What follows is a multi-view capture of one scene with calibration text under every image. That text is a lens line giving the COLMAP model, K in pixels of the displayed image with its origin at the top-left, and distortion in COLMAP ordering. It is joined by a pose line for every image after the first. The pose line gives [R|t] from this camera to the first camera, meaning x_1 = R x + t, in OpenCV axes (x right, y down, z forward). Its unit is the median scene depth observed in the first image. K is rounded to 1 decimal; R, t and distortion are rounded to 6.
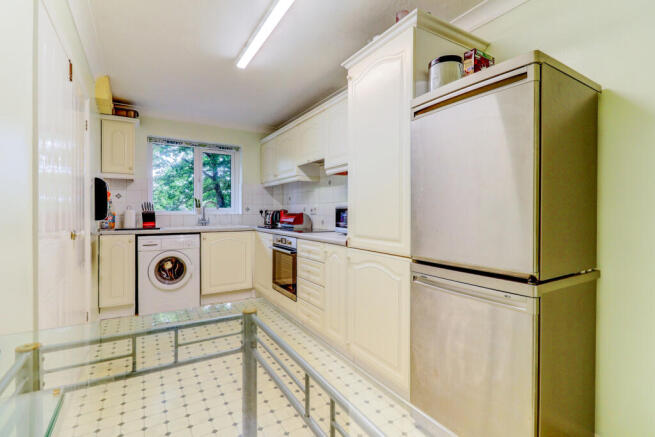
lens RADIAL K [[301.0, 0, 317.8], [0, 301.0, 207.4], [0, 0, 1]] dist [-0.002426, -0.000661]
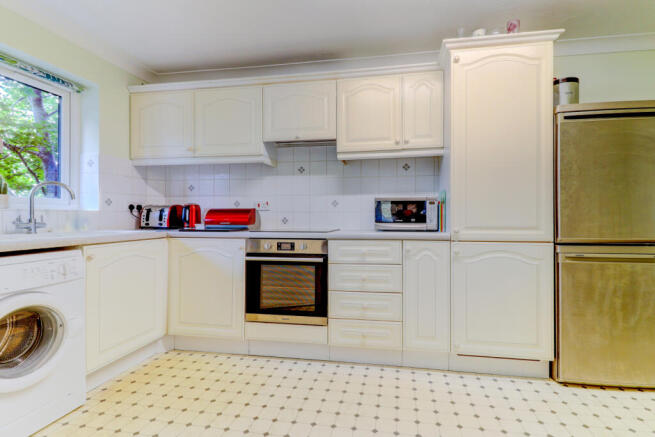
lens RADIAL K [[315.1, 0, 328.0], [0, 315.1, 214.2], [0, 0, 1]] dist [-0.016791, -0.000293]
pose [[0.651651, 0.008723, 0.758468, -0.520171], [-0.010805, 0.999939, -0.002216, 0.033501], [-0.758442, -0.006751, 0.651706, 0.394710]]
